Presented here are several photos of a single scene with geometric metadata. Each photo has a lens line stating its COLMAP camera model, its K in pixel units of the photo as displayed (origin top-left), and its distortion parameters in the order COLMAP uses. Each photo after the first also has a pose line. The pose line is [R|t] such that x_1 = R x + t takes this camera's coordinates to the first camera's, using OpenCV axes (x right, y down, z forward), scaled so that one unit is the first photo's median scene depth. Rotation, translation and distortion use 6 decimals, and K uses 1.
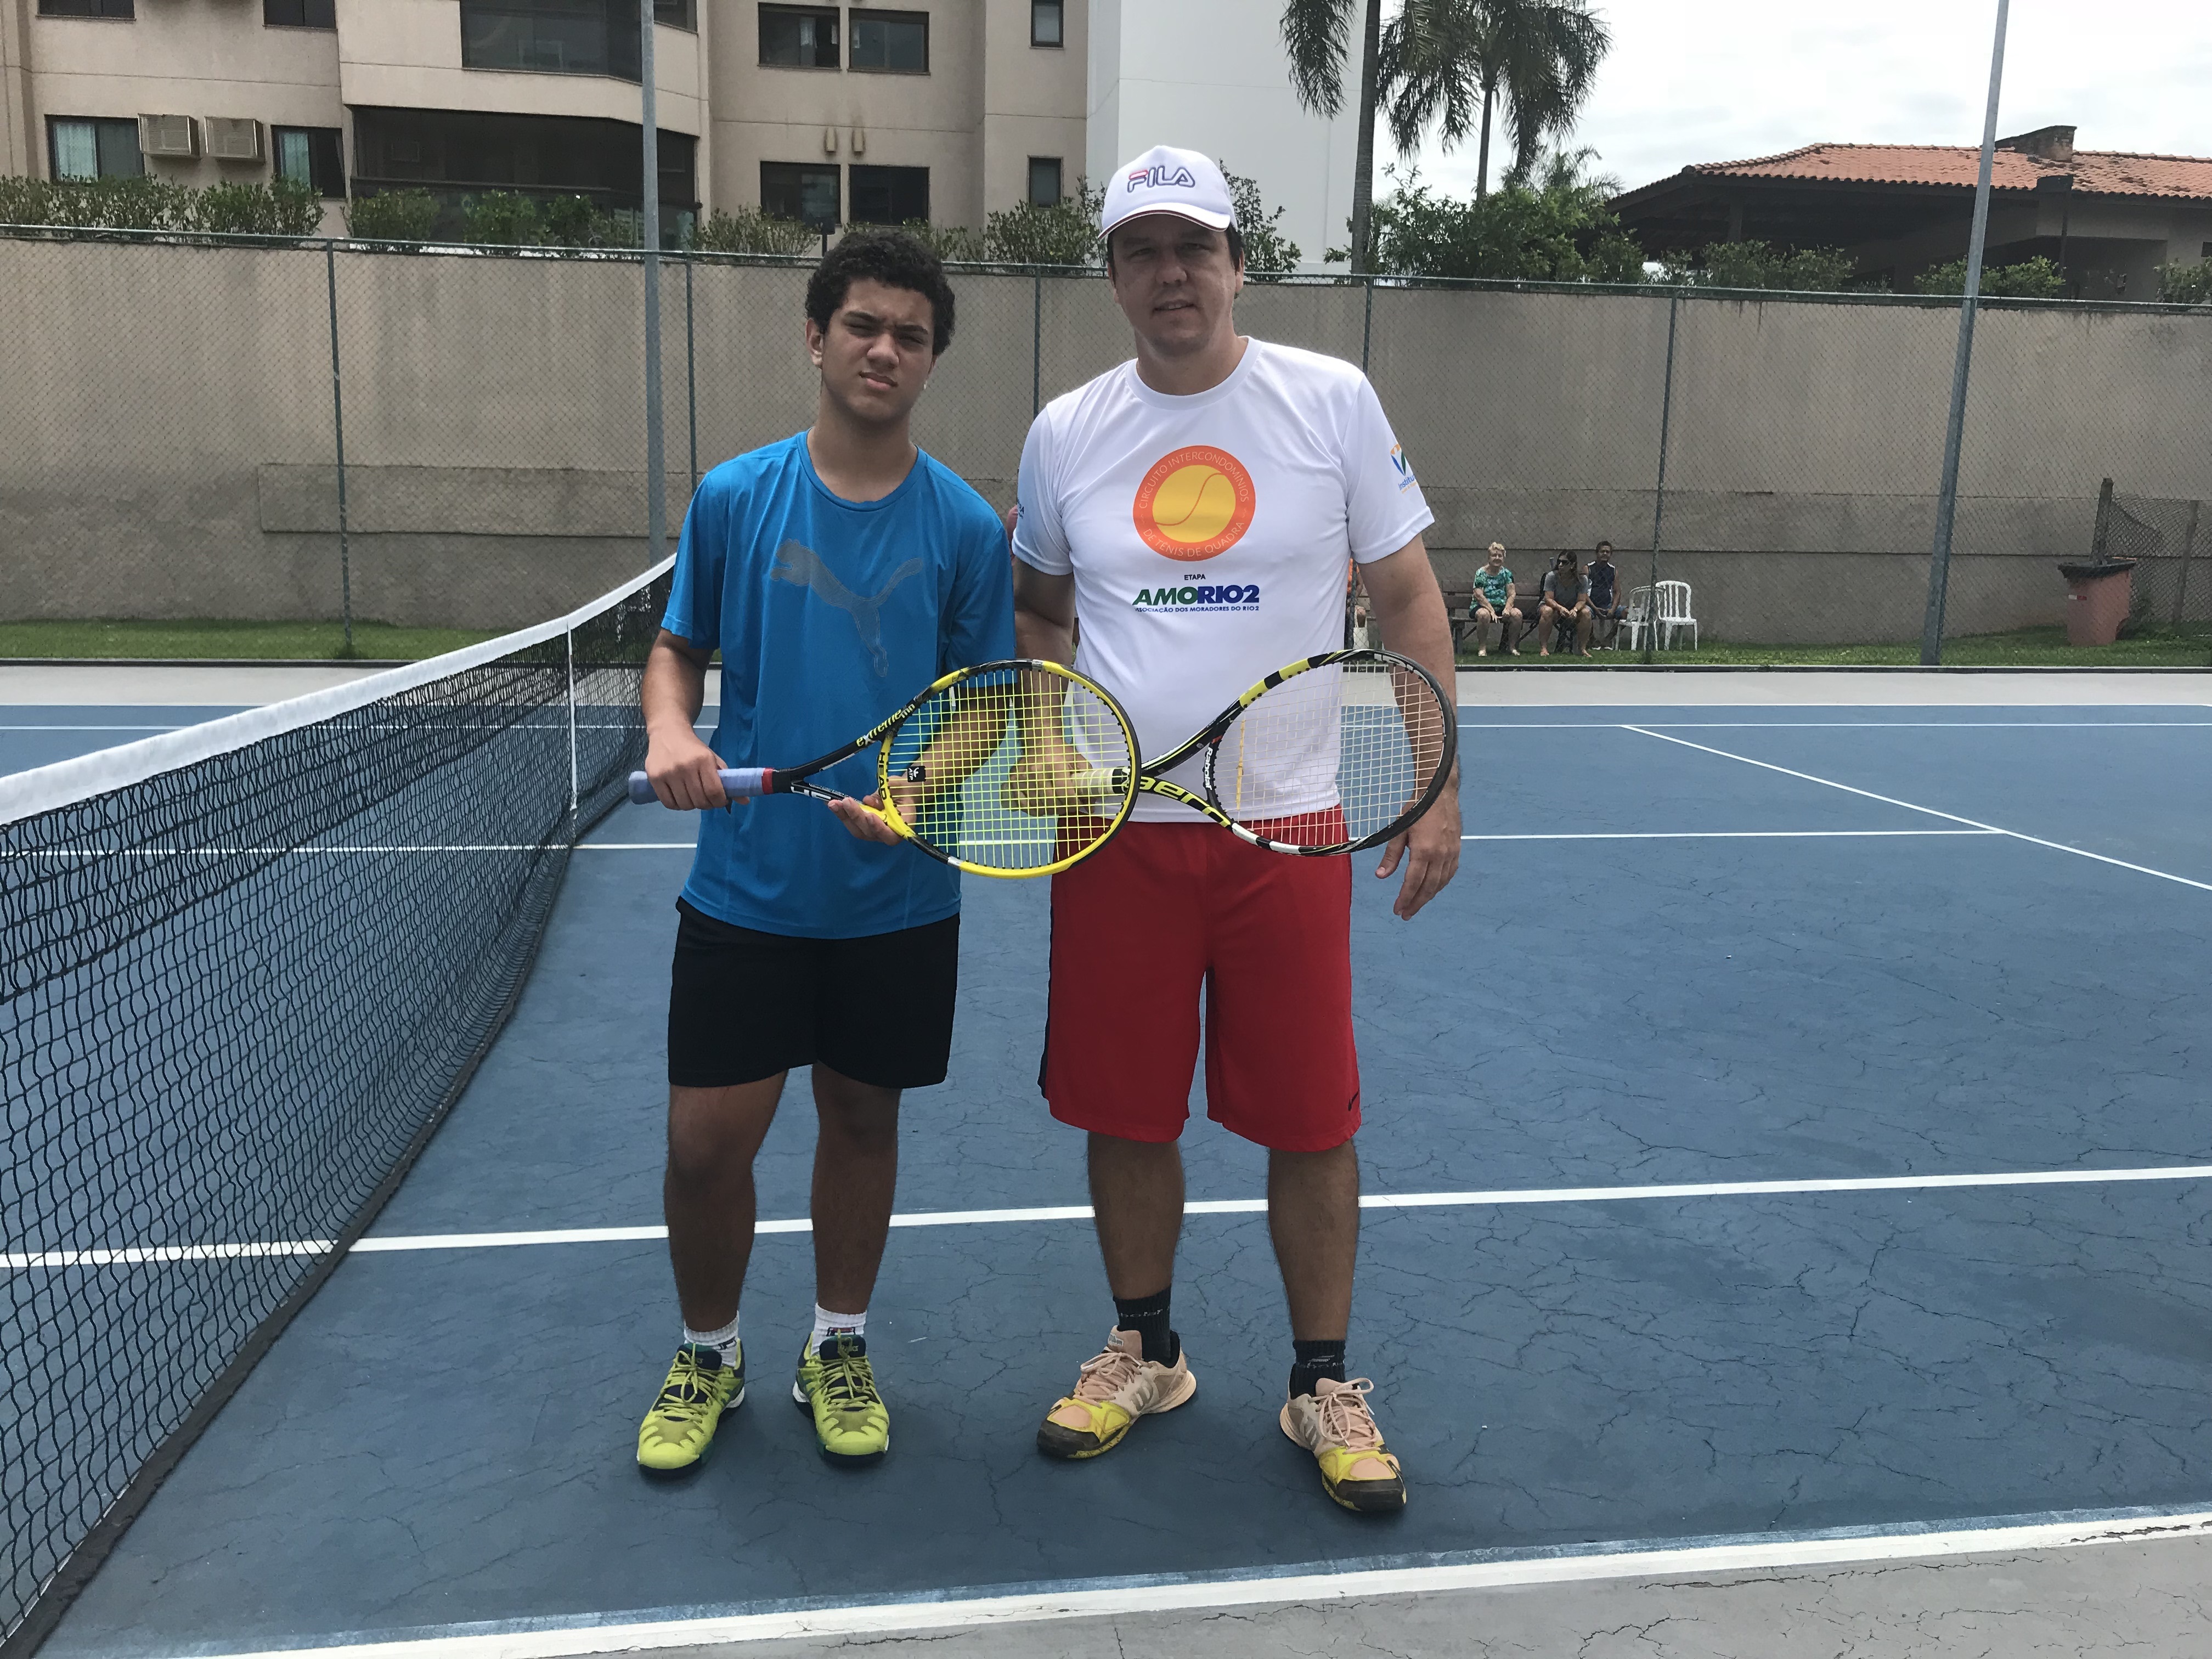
lens RADIAL K [[1799.7, 0, 1104.4], [0, 1799.7, 821.4], [0, 0, 1]] dist [0.029653, -0.042070]
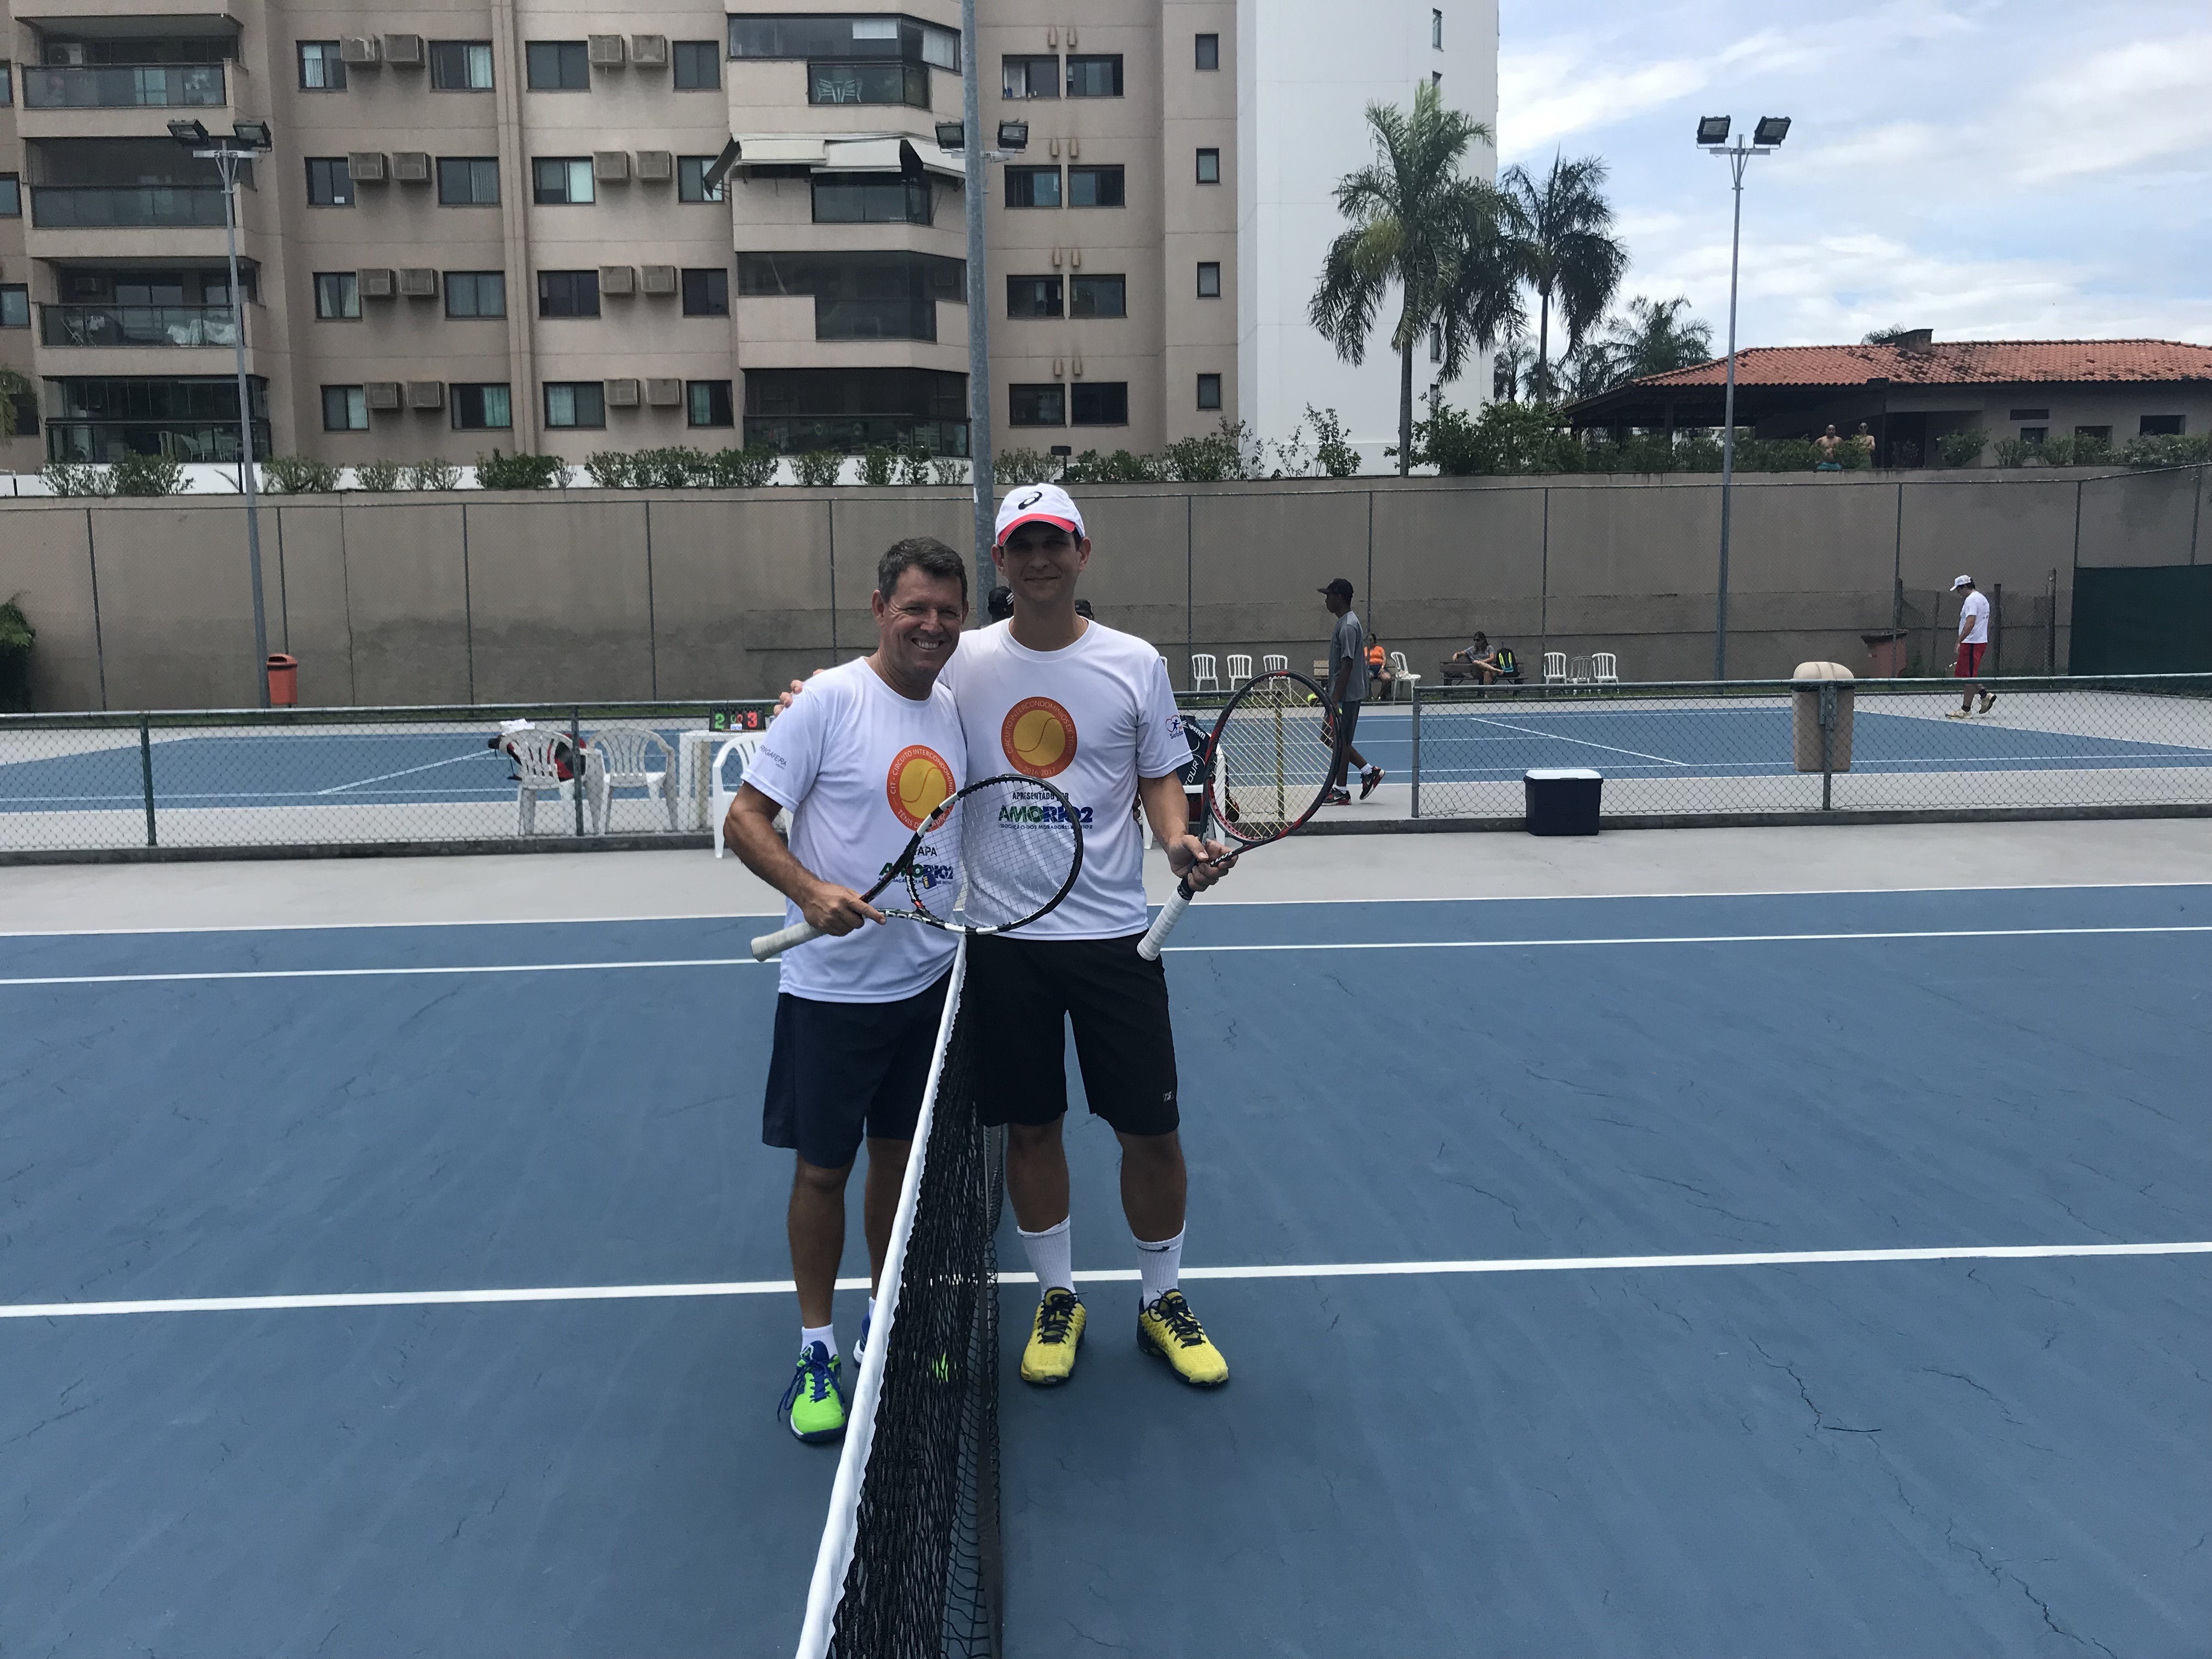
lens RADIAL K [[1799.7, 0, 1110.0], [0, 1799.7, 832.3], [0, 0, 1]] dist [0.029653, -0.042070]
pose [[0.994013, -0.020704, -0.107282, 0.036525], [0.014990, 0.998439, -0.053797, 0.070742], [0.108229, 0.051866, 0.992772, -0.419270]]
